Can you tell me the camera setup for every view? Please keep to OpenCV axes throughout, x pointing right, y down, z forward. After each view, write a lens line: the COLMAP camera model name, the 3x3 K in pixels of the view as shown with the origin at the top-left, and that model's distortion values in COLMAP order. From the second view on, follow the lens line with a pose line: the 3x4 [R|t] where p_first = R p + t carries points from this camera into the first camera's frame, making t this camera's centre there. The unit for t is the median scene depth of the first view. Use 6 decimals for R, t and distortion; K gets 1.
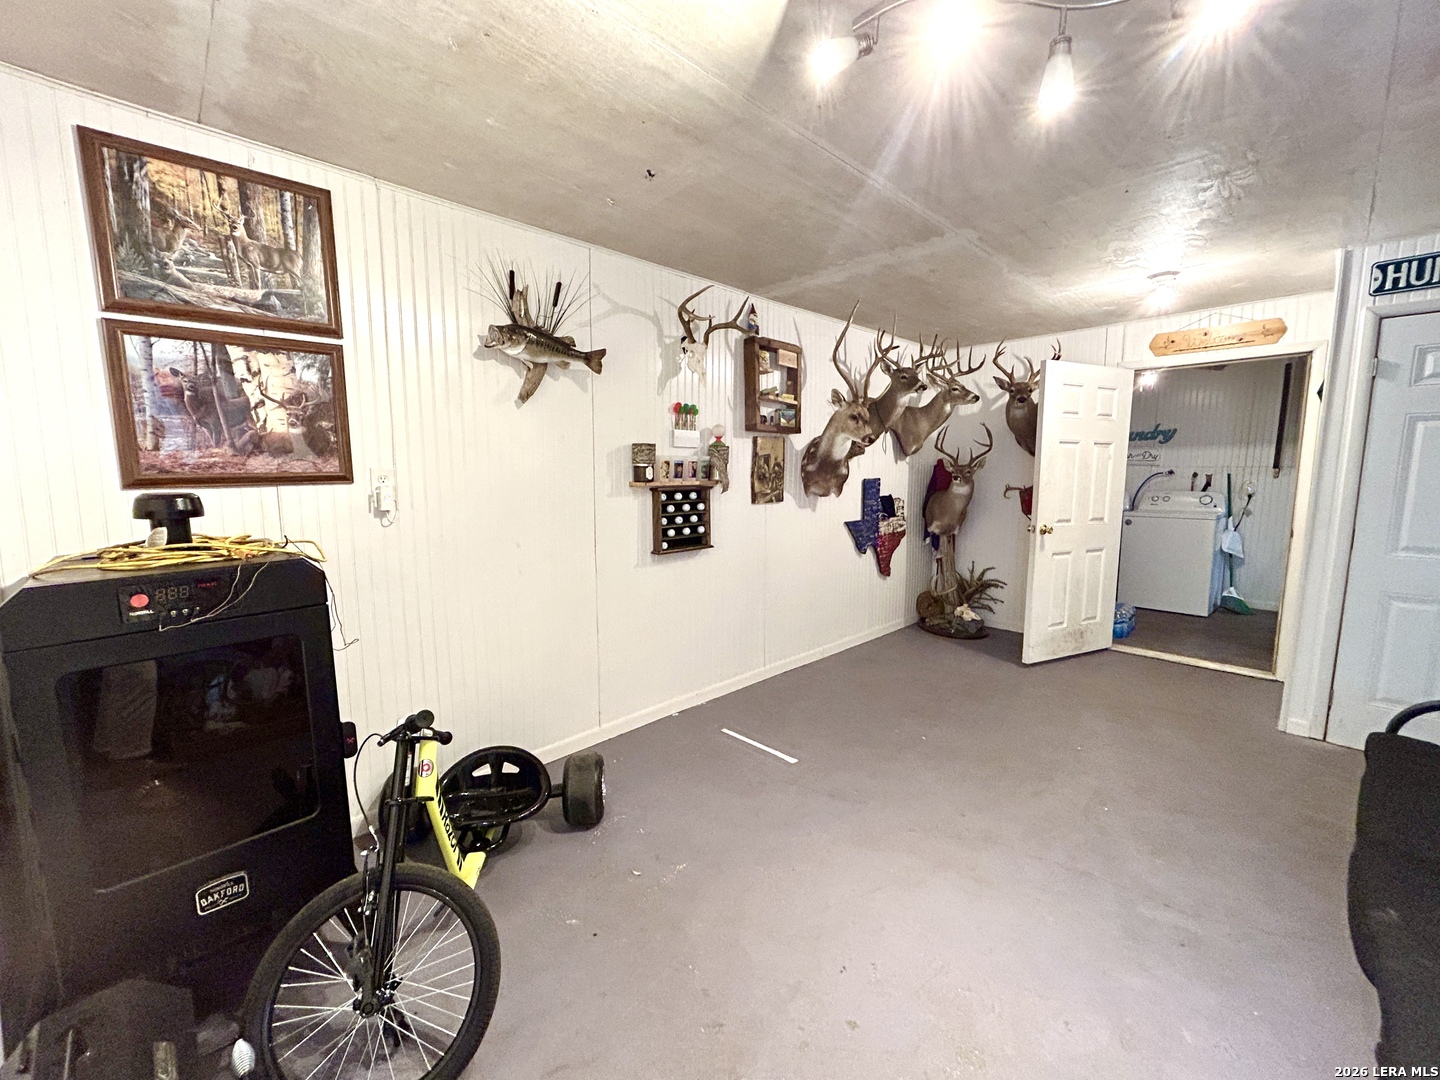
lens RADIAL K [[588.1, 0, 714.6], [0, 588.1, 536.3], [0, 0, 1]] dist [-0.002350, 0.001415]
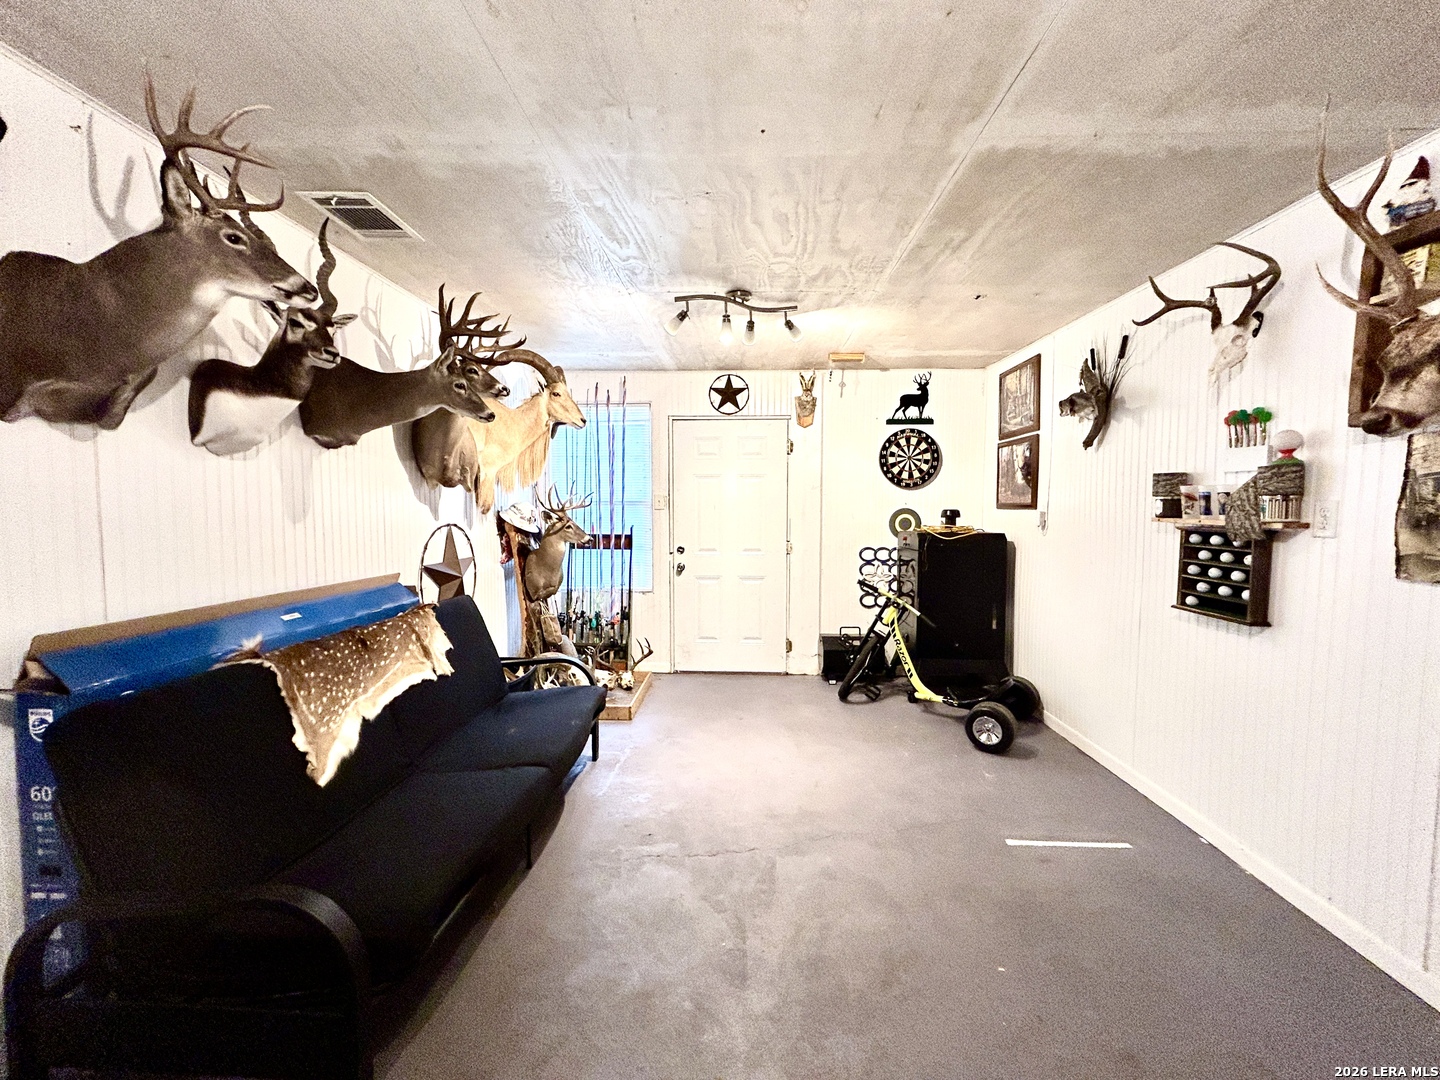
lens RADIAL K [[588.1, 0, 723.7], [0, 588.1, 538.3], [0, 0, 1]] dist [-0.002350, 0.001415]
pose [[-0.720495, 0.042210, -0.692174, 0.874880], [-0.085647, 0.985087, 0.149224, -0.125475], [0.688150, 0.166797, -0.706136, 1.083096]]
